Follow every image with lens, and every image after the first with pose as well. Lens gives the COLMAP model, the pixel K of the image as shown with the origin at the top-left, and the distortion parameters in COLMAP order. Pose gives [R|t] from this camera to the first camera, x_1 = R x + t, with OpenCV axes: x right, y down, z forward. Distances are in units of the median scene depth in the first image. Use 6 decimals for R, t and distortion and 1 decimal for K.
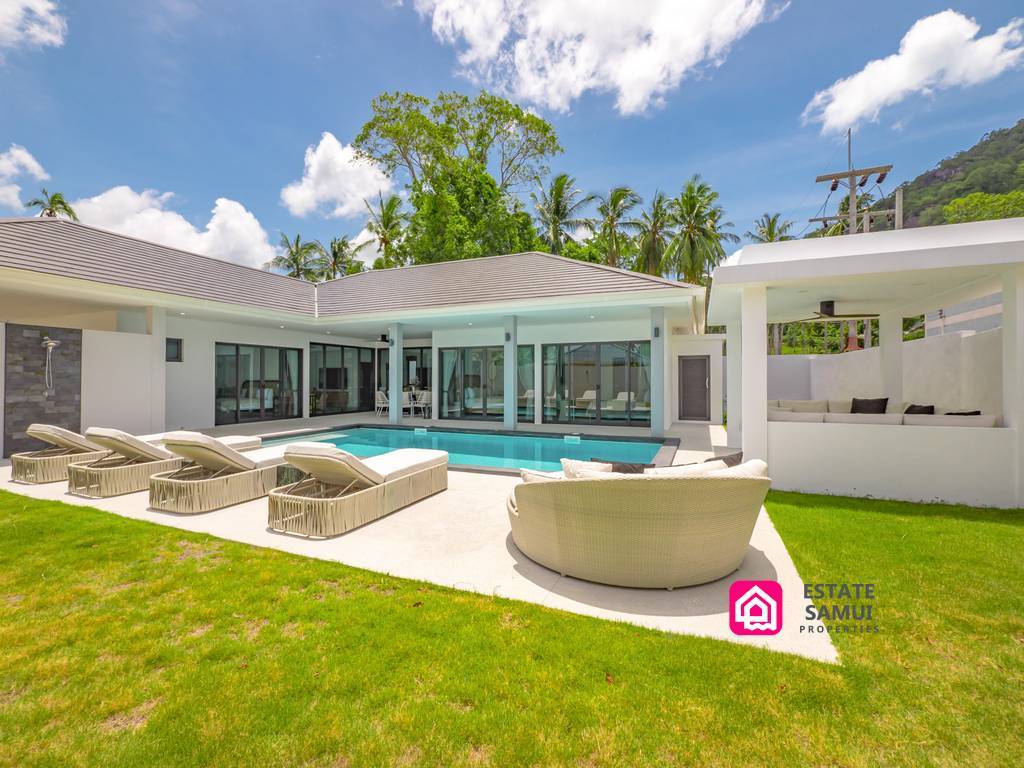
lens RADIAL K [[433.7, 0, 511.8], [0, 433.7, 375.7], [0, 0, 1]] dist [-0.002859, 0.000019]
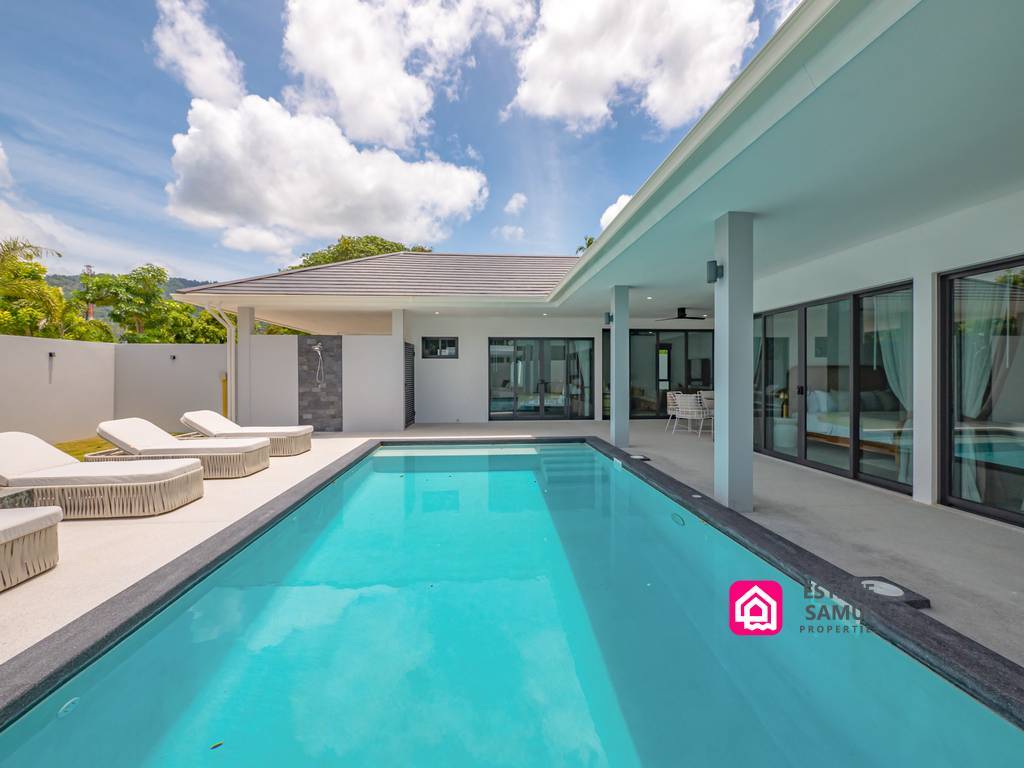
lens RADIAL K [[433.7, 0, 511.8], [0, 433.7, 375.7], [0, 0, 1]] dist [-0.002859, 0.000019]
pose [[0.460801, 0.004571, -0.887492, 0.235104], [0.009739, 0.999900, 0.010206, 0.001182], [0.887450, -0.013346, 0.460710, 0.584392]]
